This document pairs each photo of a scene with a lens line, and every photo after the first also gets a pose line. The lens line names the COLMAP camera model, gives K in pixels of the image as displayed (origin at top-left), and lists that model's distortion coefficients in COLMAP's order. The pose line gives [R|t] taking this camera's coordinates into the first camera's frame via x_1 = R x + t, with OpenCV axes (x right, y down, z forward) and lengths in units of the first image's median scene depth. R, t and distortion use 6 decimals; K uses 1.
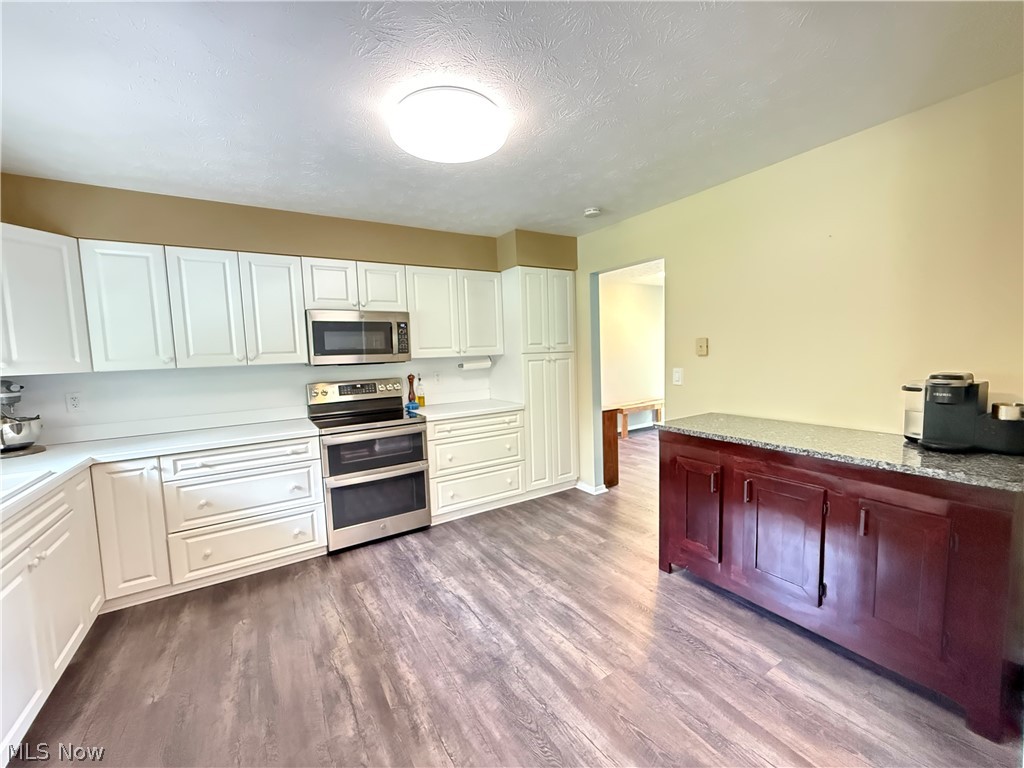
lens RADIAL K [[409.7, 0, 510.4], [0, 409.7, 386.9], [0, 0, 1]] dist [0.001128, 0.000085]
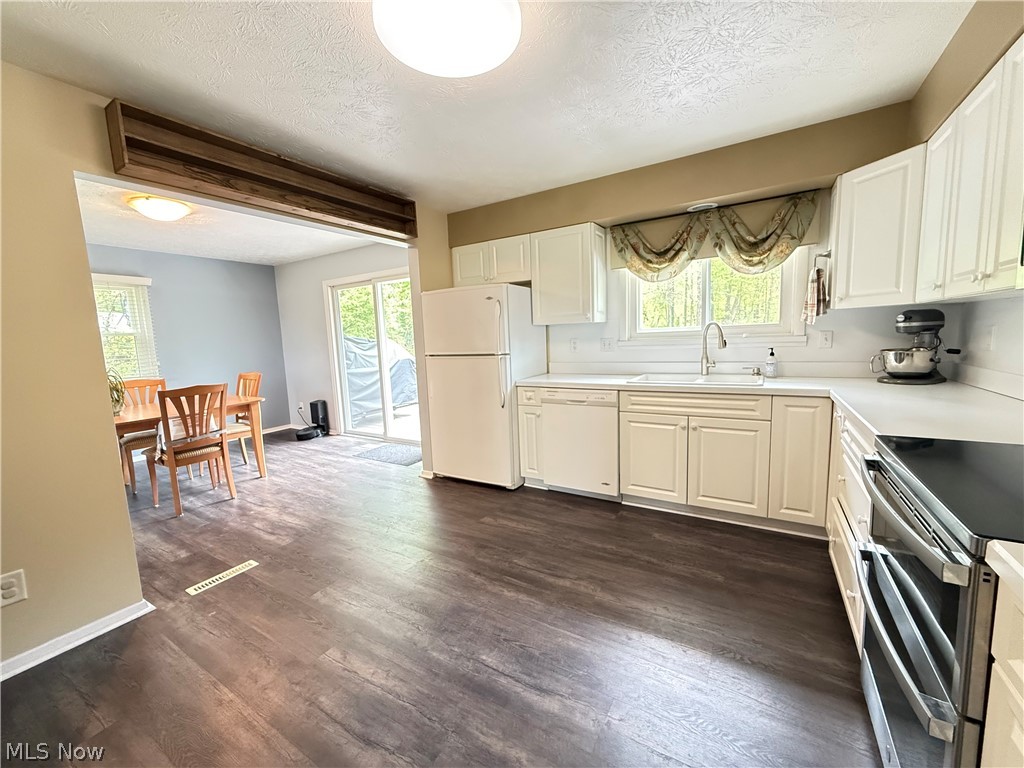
lens RADIAL K [[409.7, 0, 509.9], [0, 409.7, 385.0], [0, 0, 1]] dist [0.001128, 0.000085]
pose [[-0.895845, 0.122977, -0.427010, 0.115947], [0.034273, 0.977202, 0.209527, -0.069892], [0.443043, 0.173069, -0.879637, 1.256392]]
